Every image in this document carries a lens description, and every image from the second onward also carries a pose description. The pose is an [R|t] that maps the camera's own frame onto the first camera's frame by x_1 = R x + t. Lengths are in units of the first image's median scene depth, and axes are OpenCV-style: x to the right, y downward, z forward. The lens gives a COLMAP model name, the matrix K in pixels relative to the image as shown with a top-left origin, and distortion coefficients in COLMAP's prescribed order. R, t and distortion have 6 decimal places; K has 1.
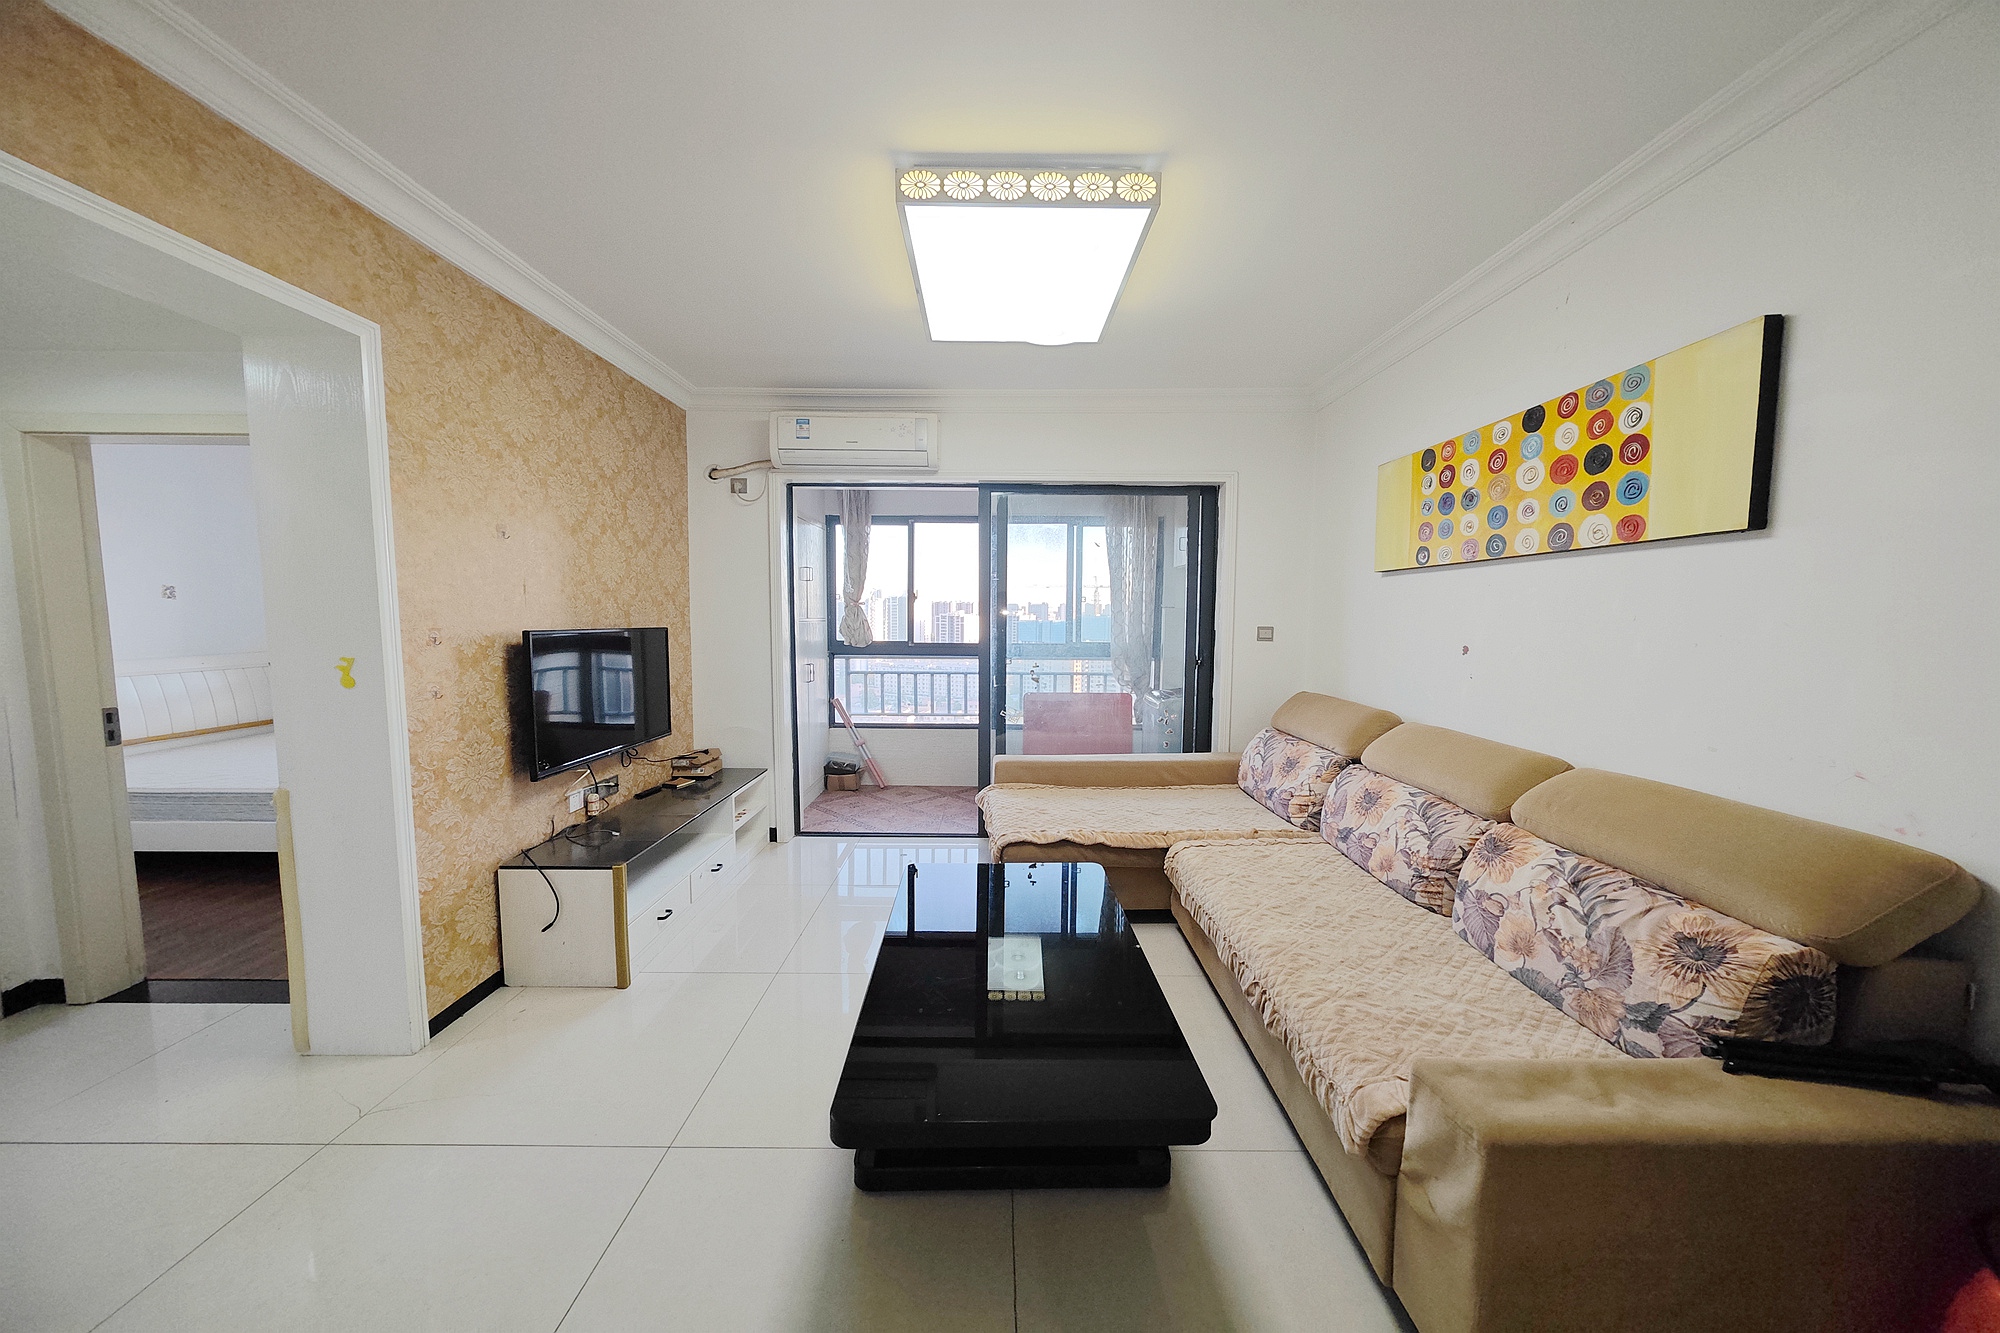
lens RADIAL K [[708.9, 0, 994.1], [0, 708.9, 673.9], [0, 0, 1]] dist [-0.002050, -0.000058]
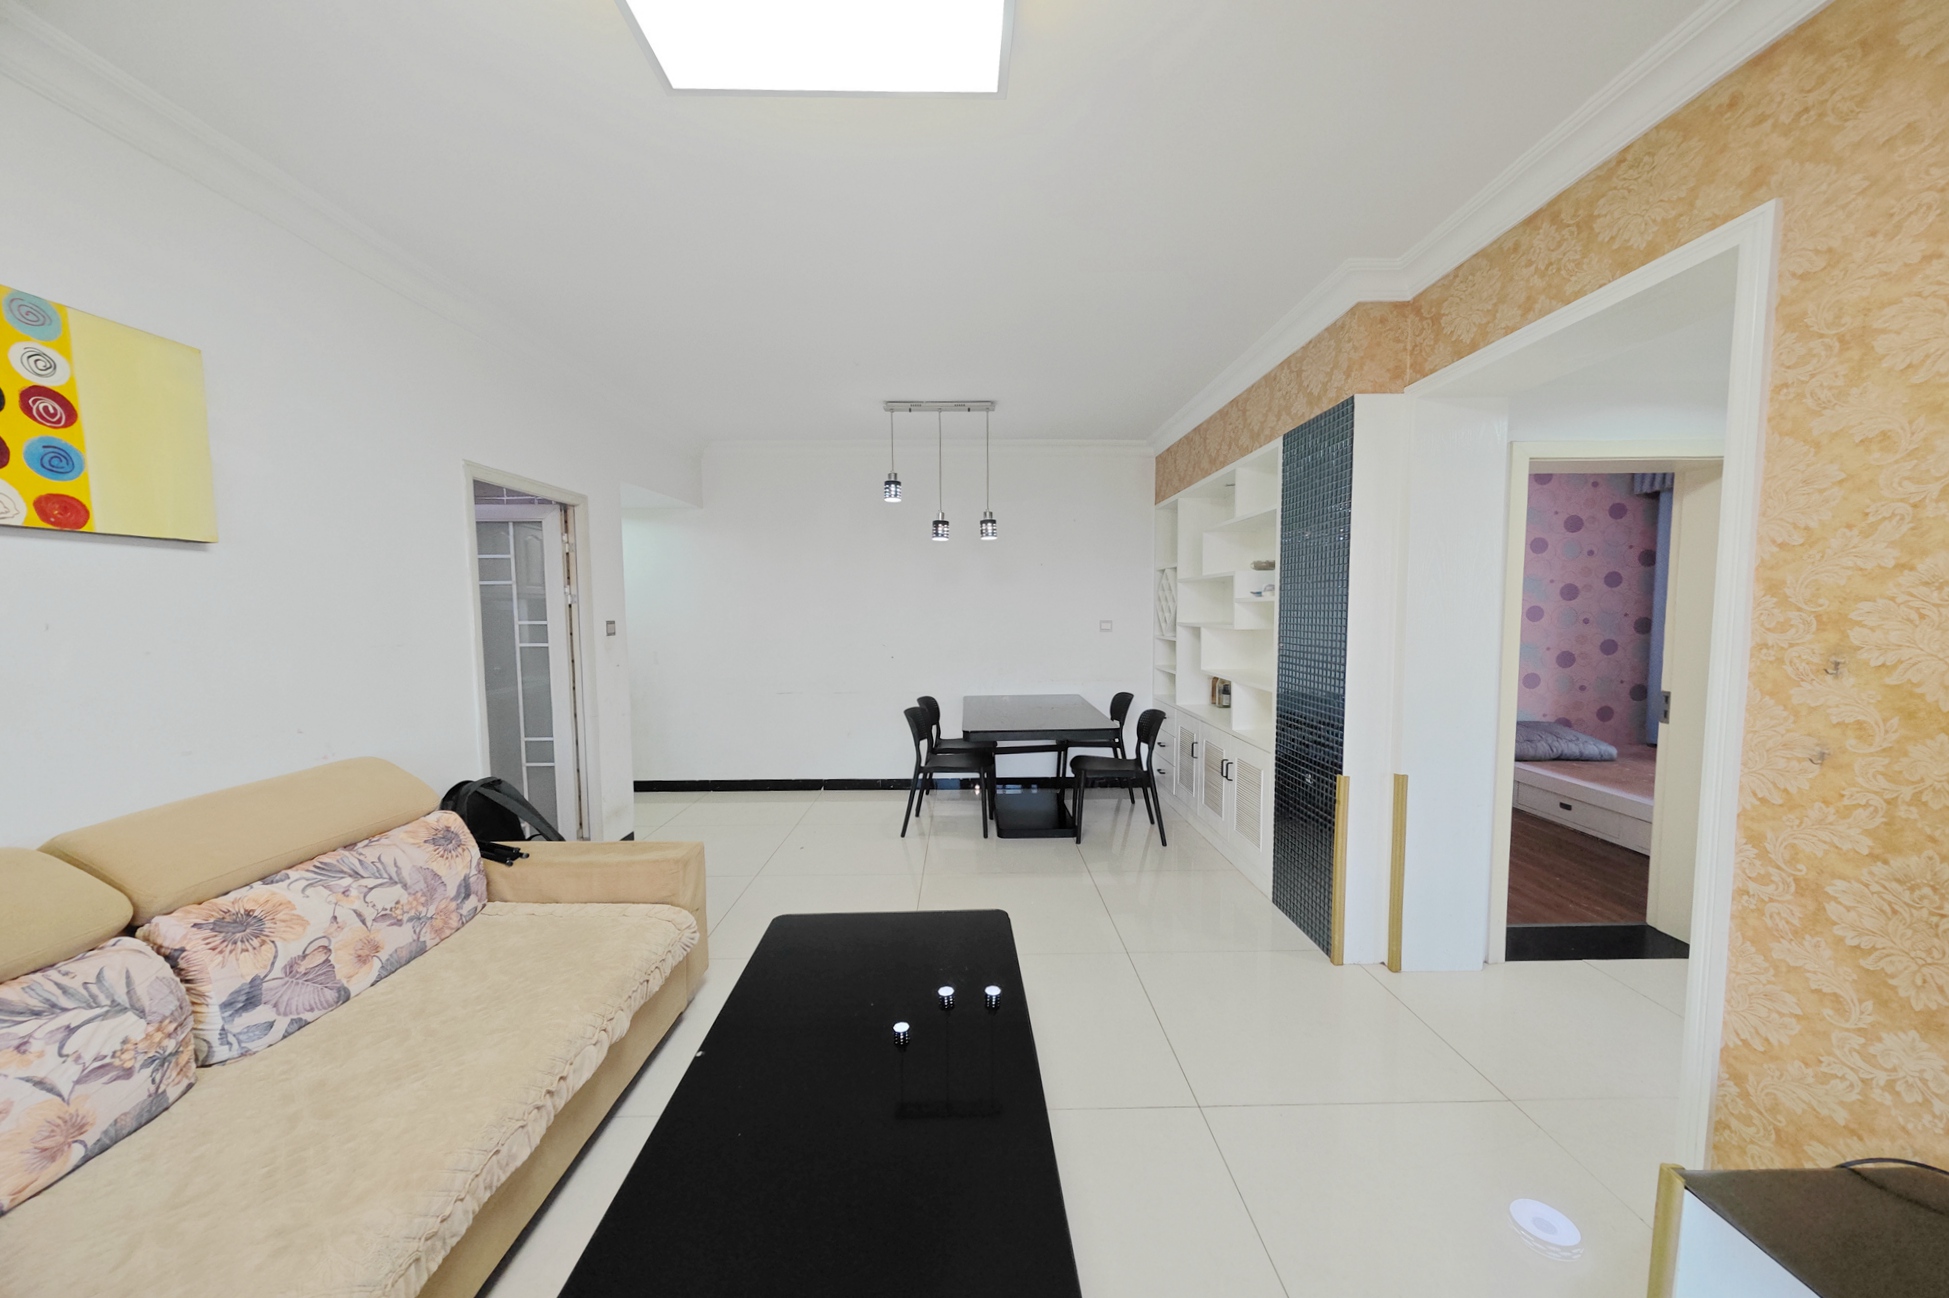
lens RADIAL K [[690.9, 0, 981.3], [0, 690.9, 662.3], [0, 0, 1]] dist [-0.002050, -0.000058]
pose [[-0.999597, 0.003124, -0.028210, -0.089977], [-0.001395, 0.987316, 0.158761, -0.170422], [0.028348, 0.158737, -0.986914, 1.879336]]
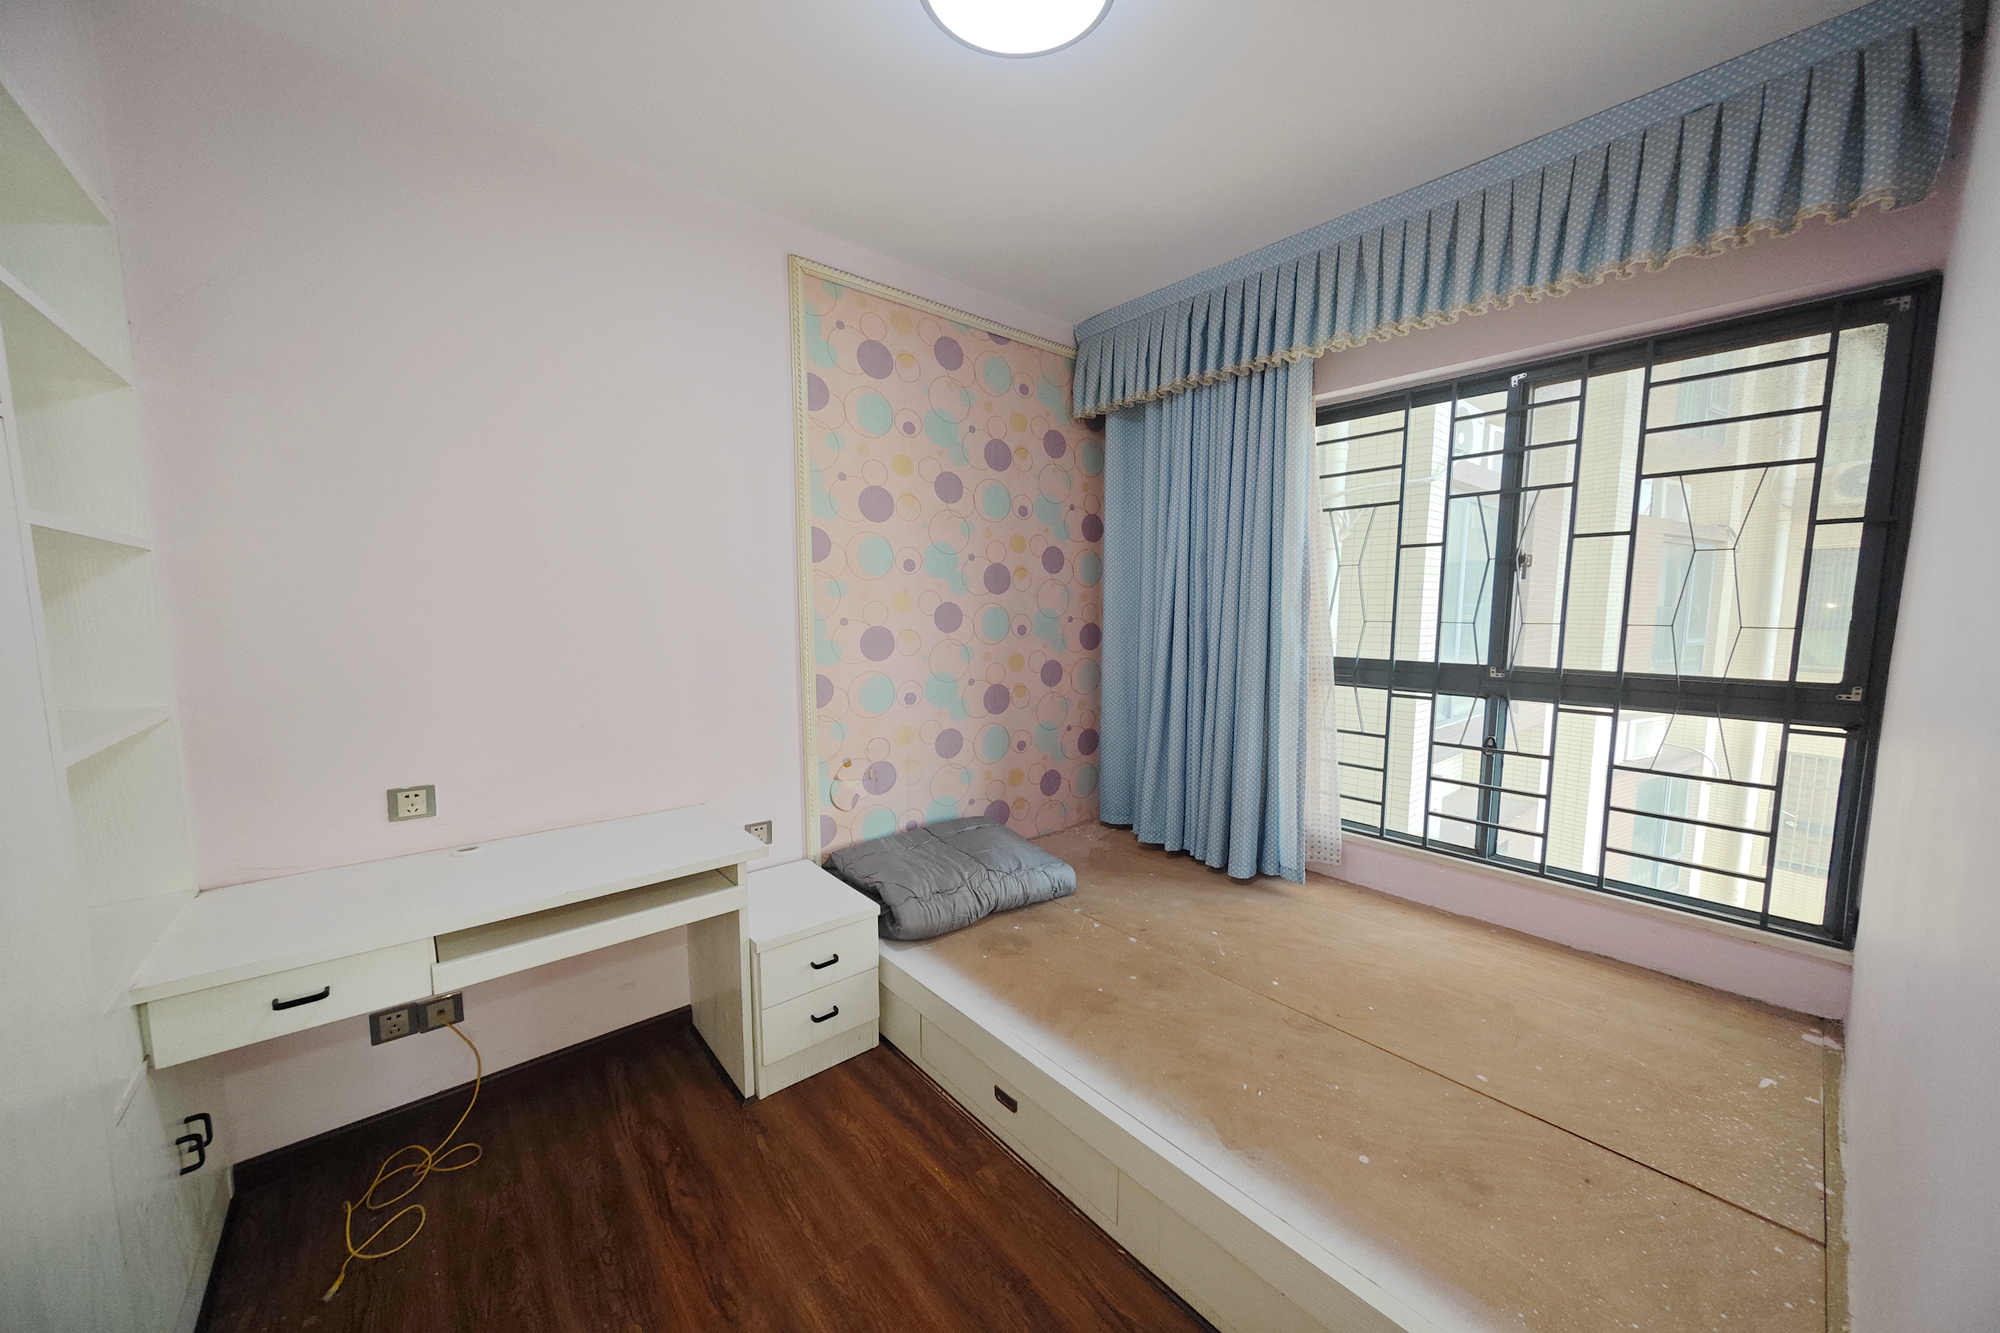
lens RADIAL K [[708.9, 0, 996.1], [0, 708.9, 673.5], [0, 0, 1]] dist [-0.002050, -0.000058]
pose [[-0.752380, 0.053751, -0.656533, -0.535909], [-0.063094, 0.986203, 0.153047, -0.130196], [0.655701, 0.156573, -0.738608, 1.393848]]
